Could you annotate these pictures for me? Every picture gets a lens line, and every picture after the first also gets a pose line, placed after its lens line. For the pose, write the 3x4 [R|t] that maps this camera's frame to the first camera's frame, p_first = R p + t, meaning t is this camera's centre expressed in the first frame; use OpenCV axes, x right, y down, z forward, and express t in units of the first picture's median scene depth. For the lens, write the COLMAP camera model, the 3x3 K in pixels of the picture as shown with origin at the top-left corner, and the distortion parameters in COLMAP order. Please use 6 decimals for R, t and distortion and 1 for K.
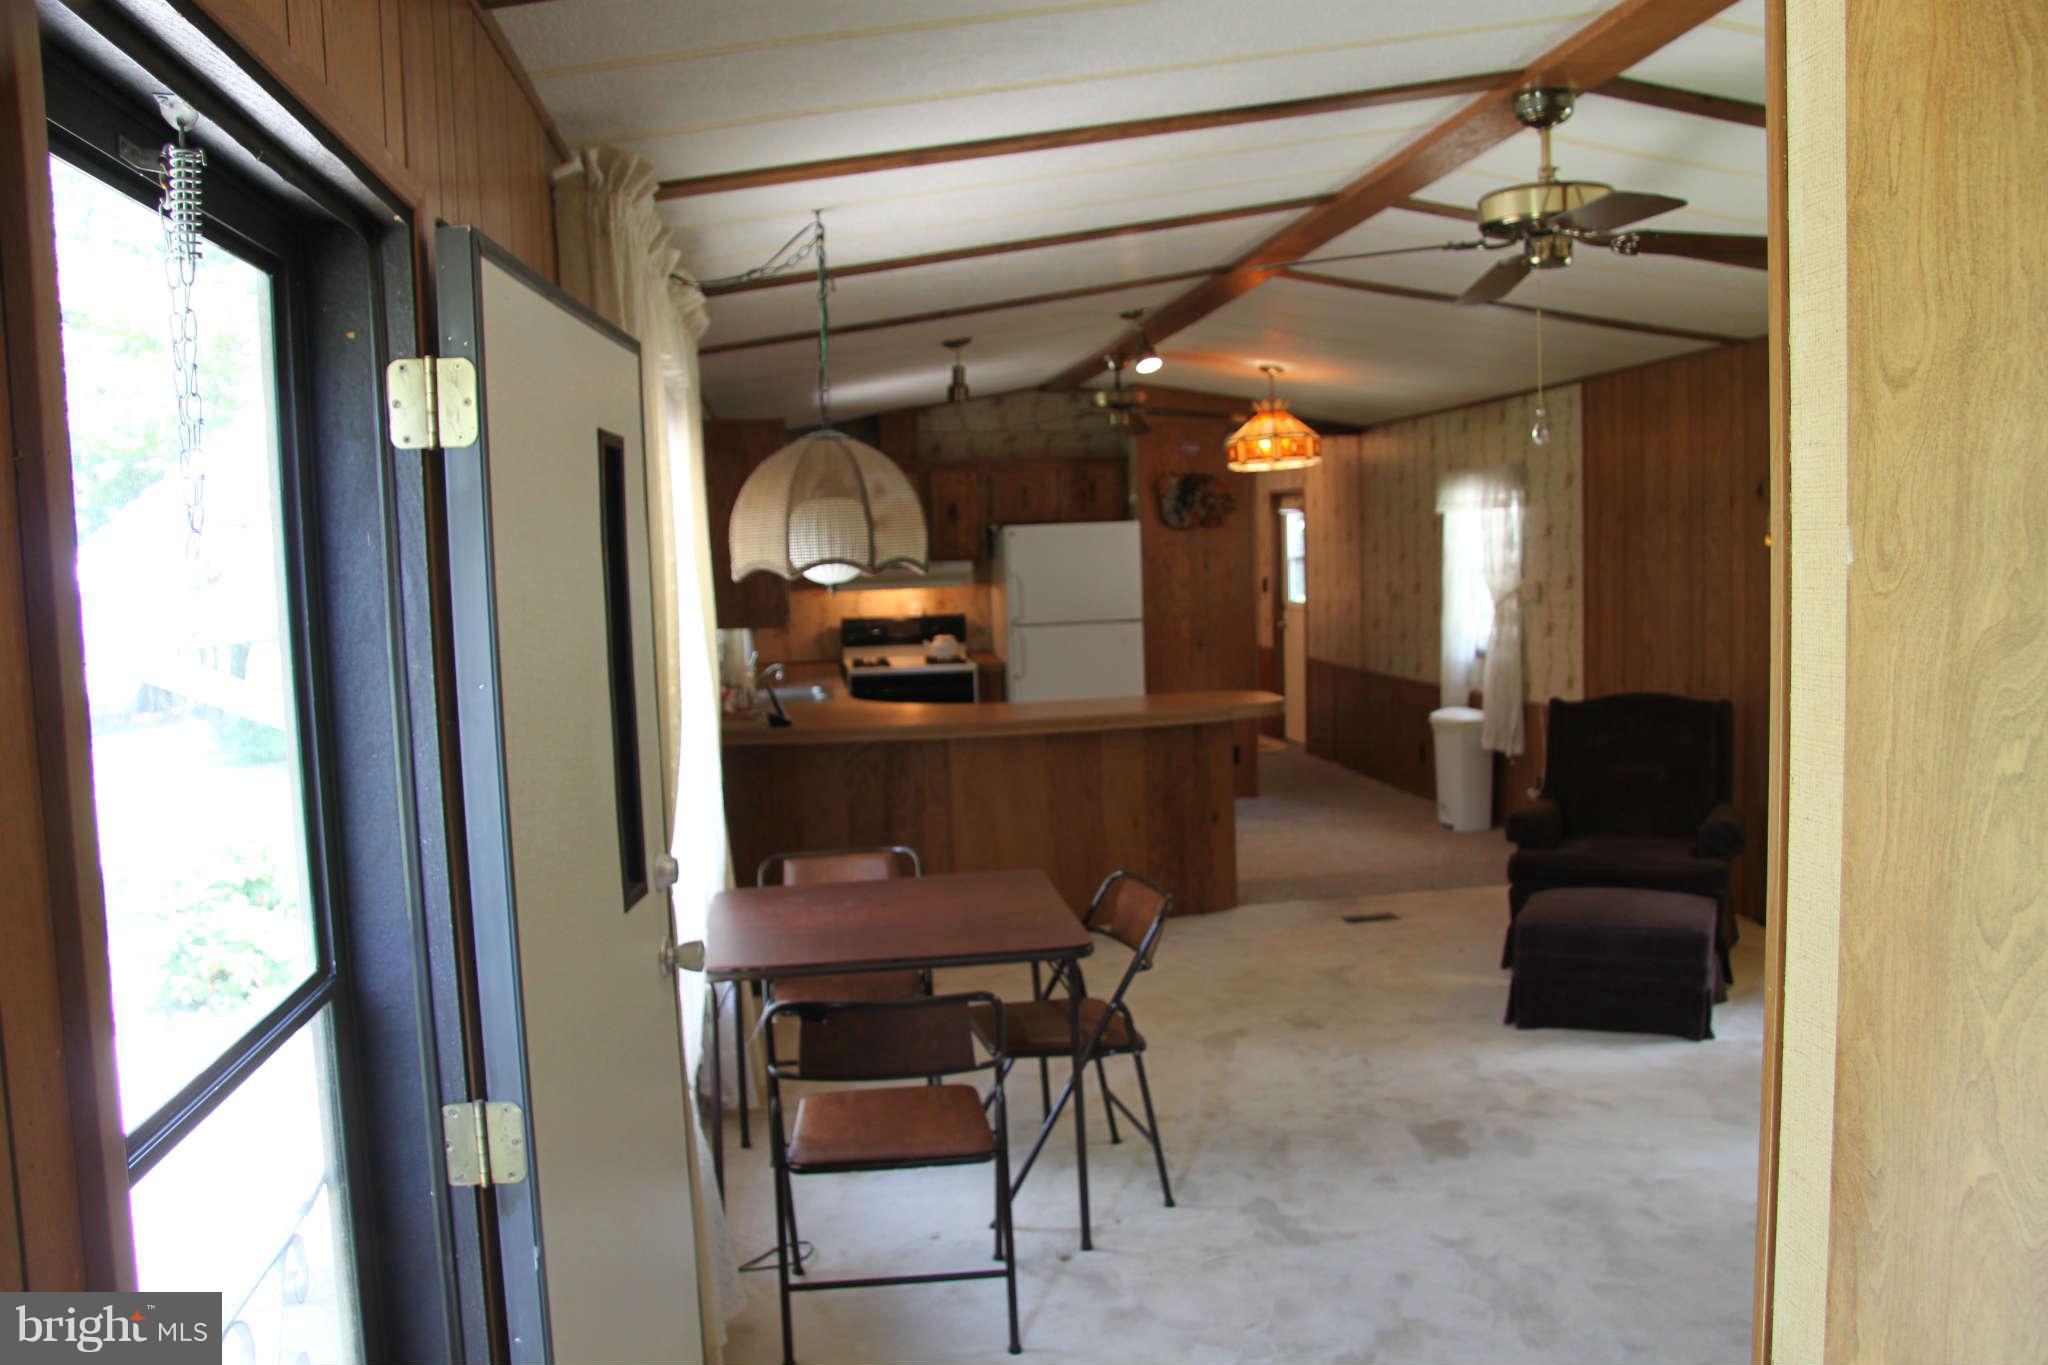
lens RADIAL K [[1567.9, 0, 1023.3], [0, 1567.9, 715.0], [0, 0, 1]] dist [-0.173286, 0.123675]
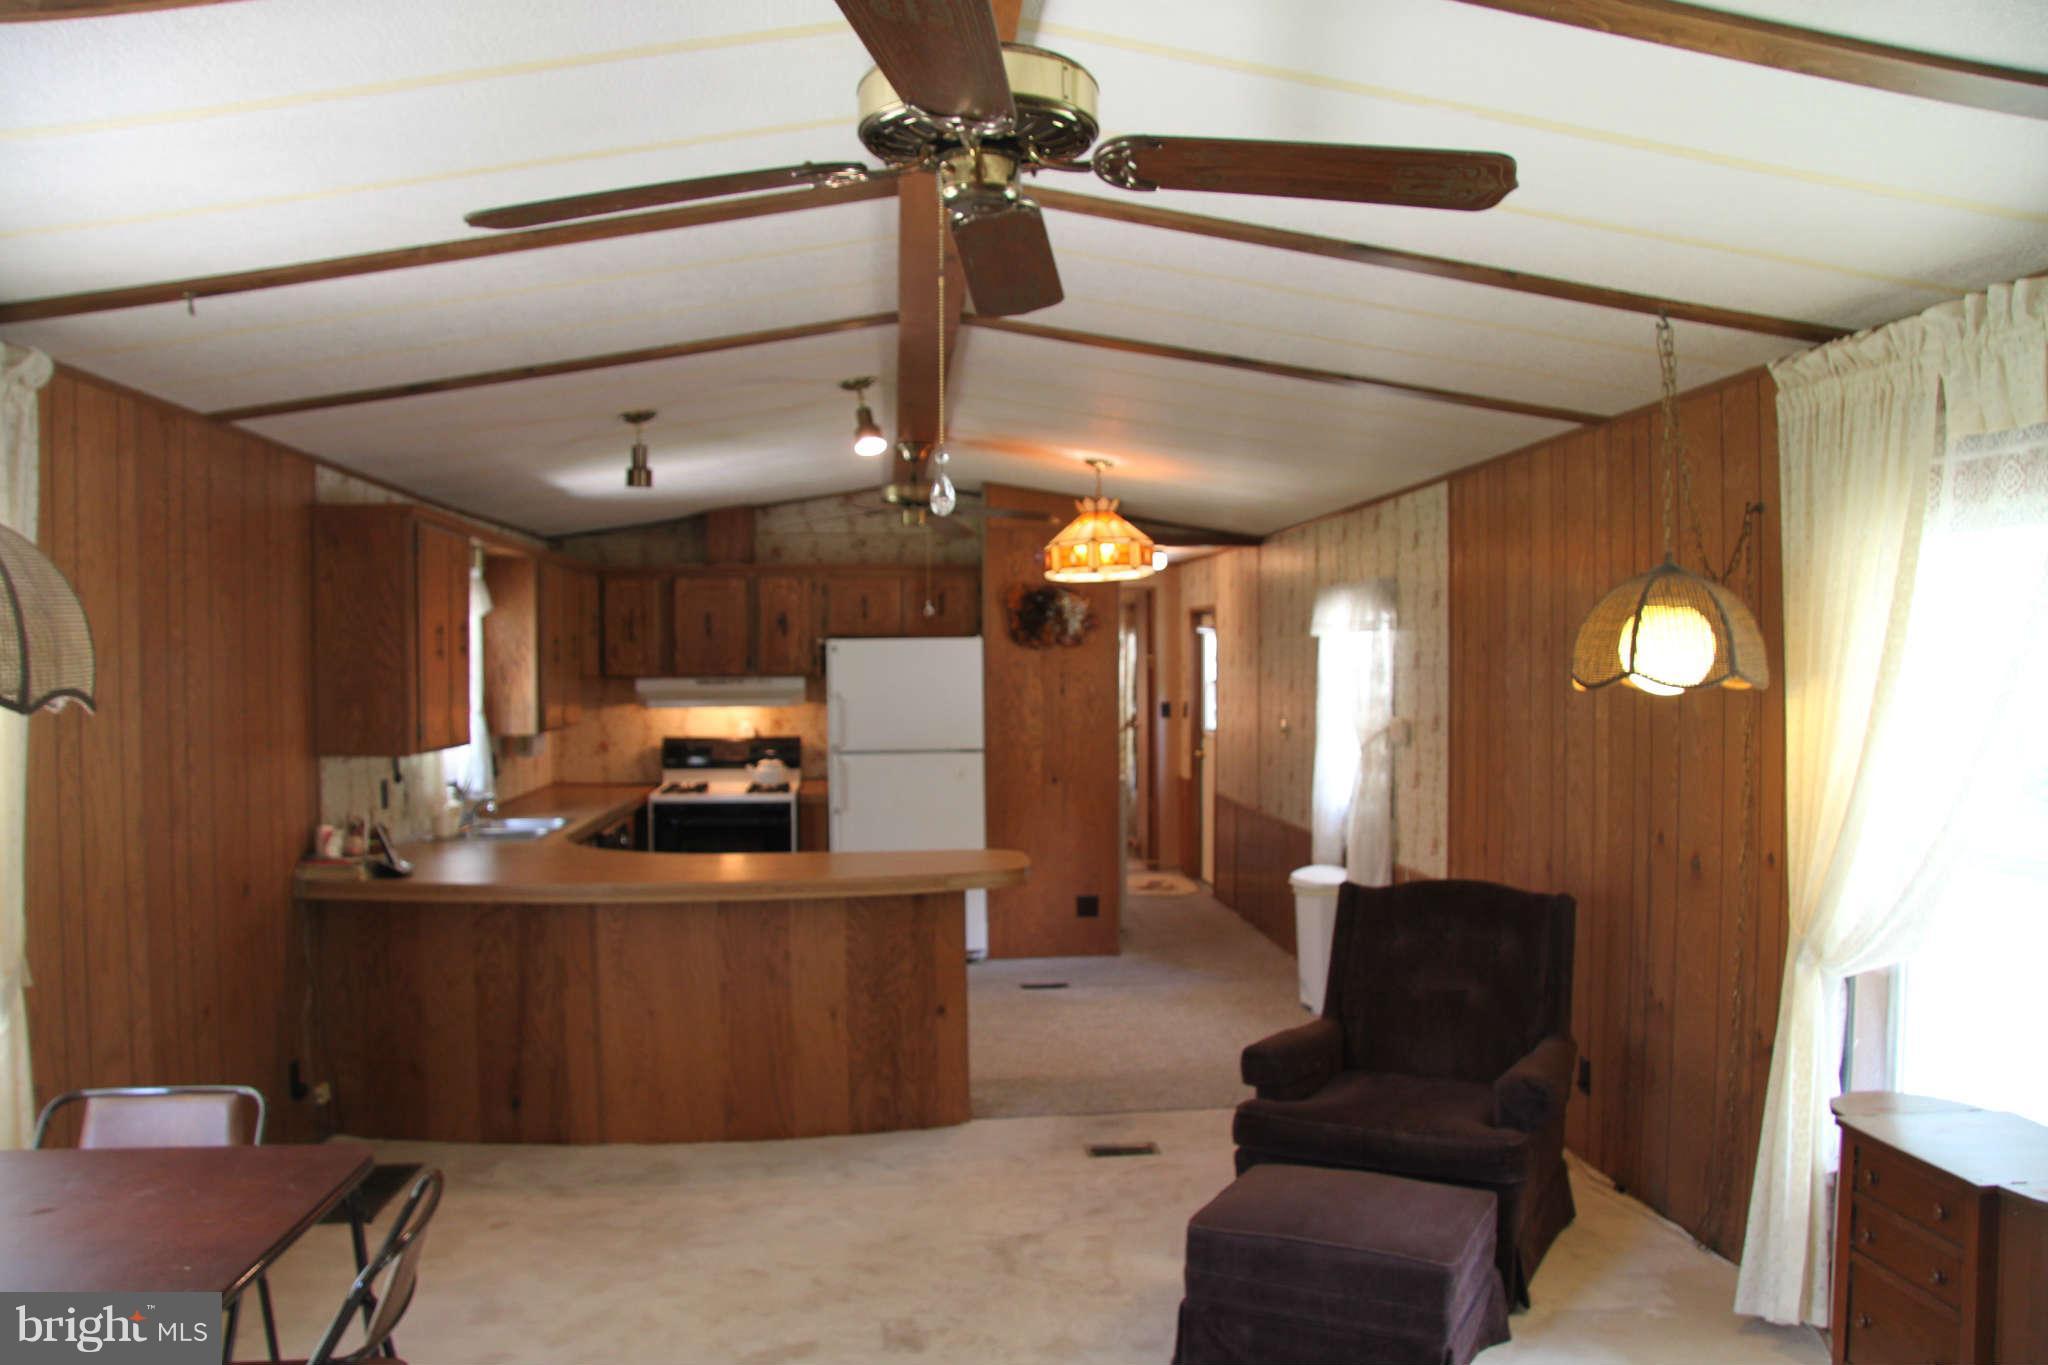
lens RADIAL K [[1498.7, 0, 1027.6], [0, 1498.7, 721.6], [0, 0, 1]] dist [-0.159037, 0.112842]
pose [[0.998655, 0.028973, -0.043003, 0.156728], [-0.031690, 0.997453, -0.063898, -0.027236], [0.041042, 0.065175, 0.997029, 0.186642]]
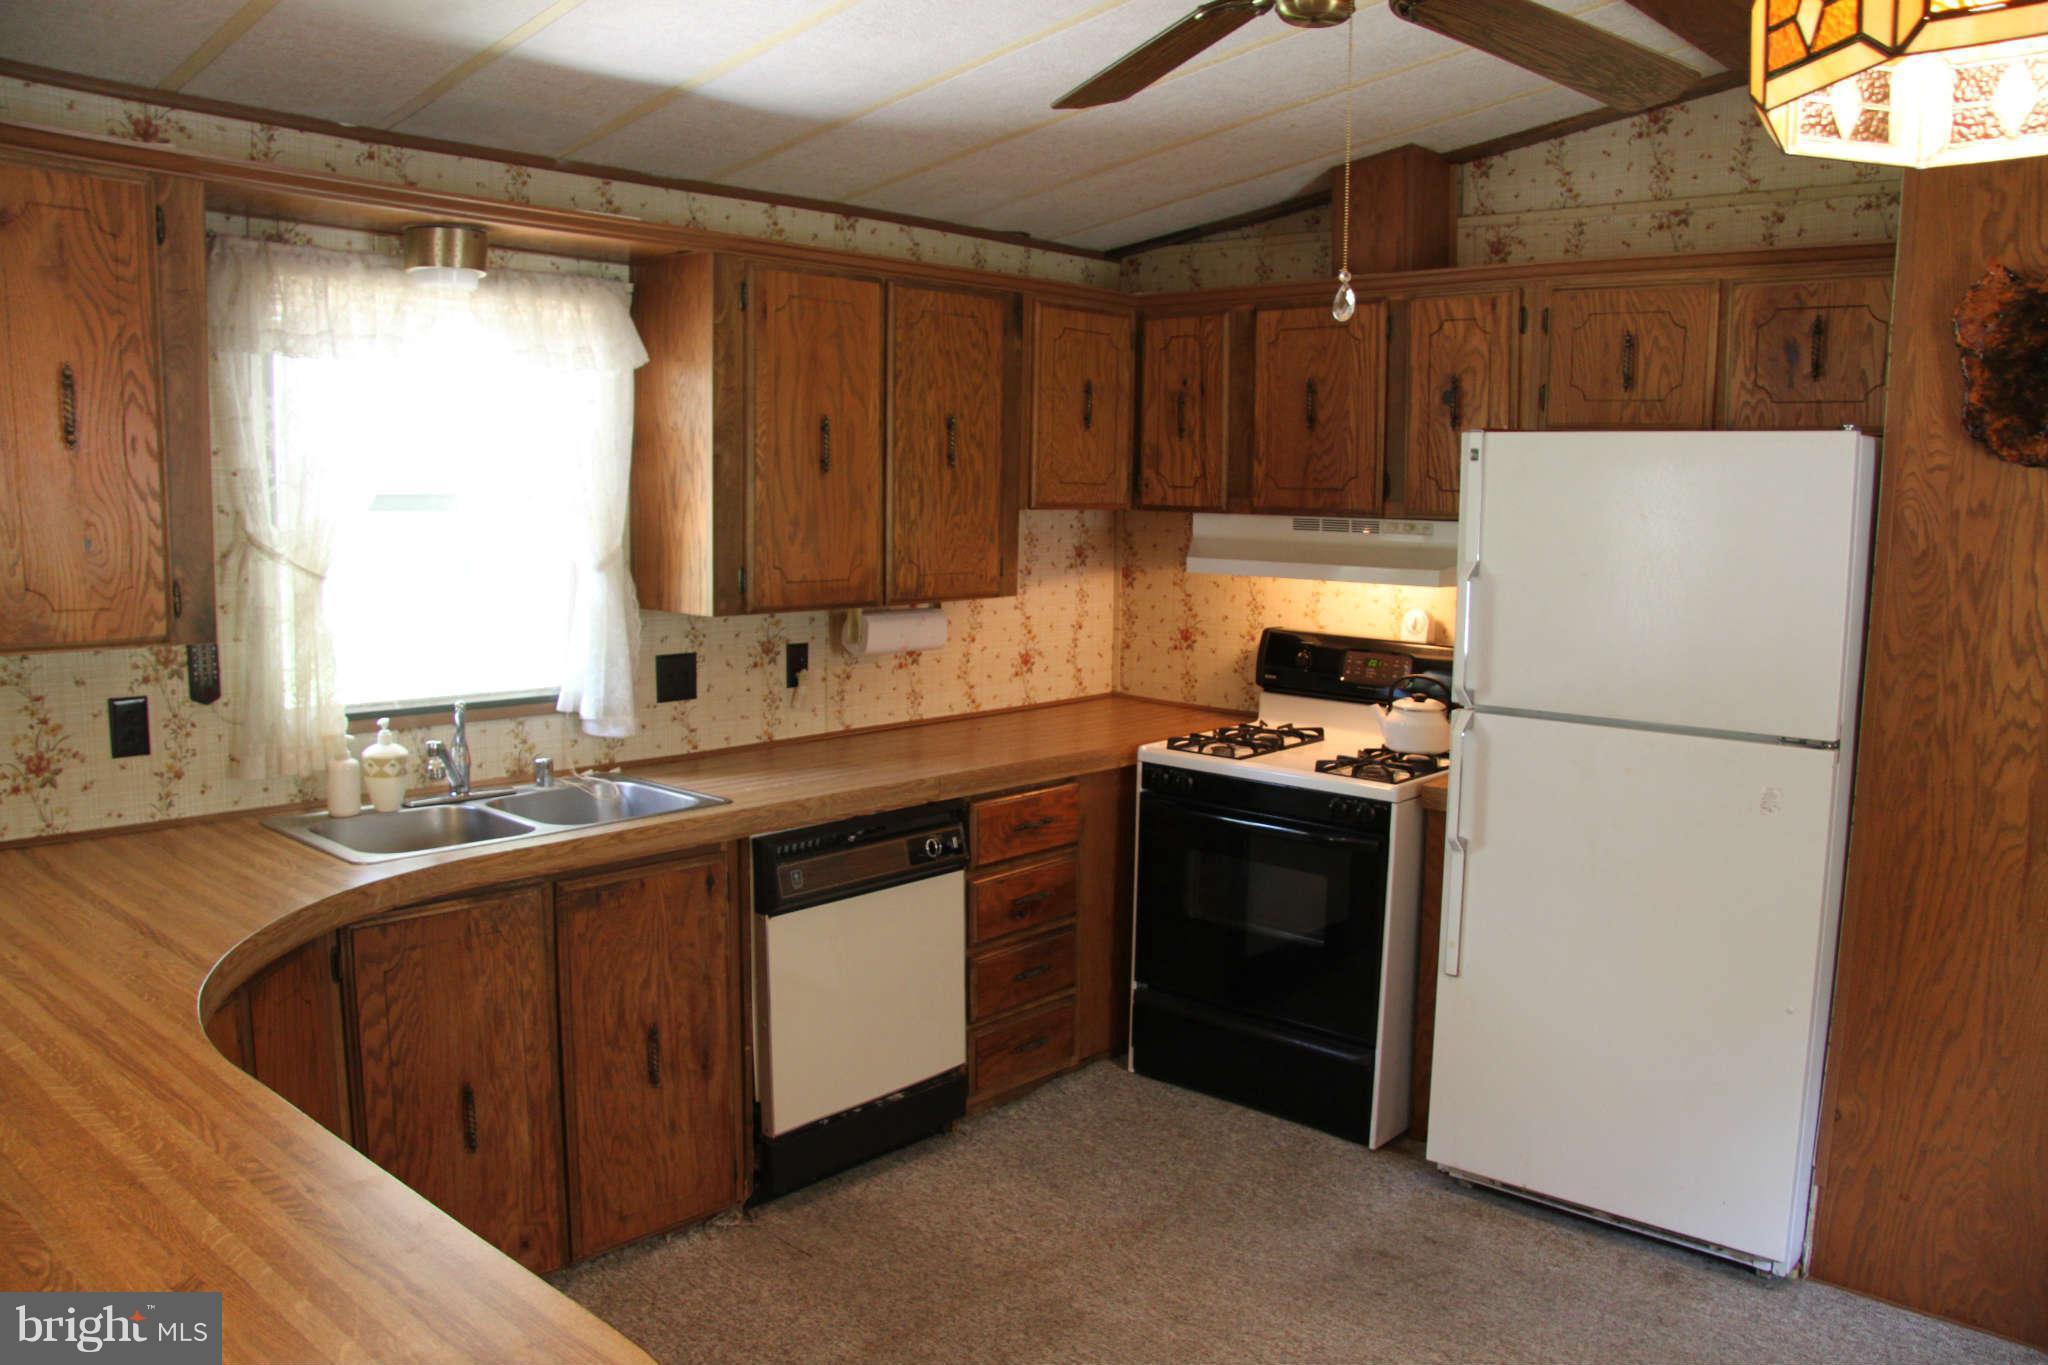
lens RADIAL K [[1567.9, 0, 1023.3], [0, 1567.9, 715.0], [0, 0, 1]] dist [-0.173286, 0.123675]
pose [[0.645842, 0.150481, -0.748495, 0.225422], [-0.118117, 0.988273, 0.096770, -0.087928], [0.754279, 0.025912, 0.656042, 0.776663]]
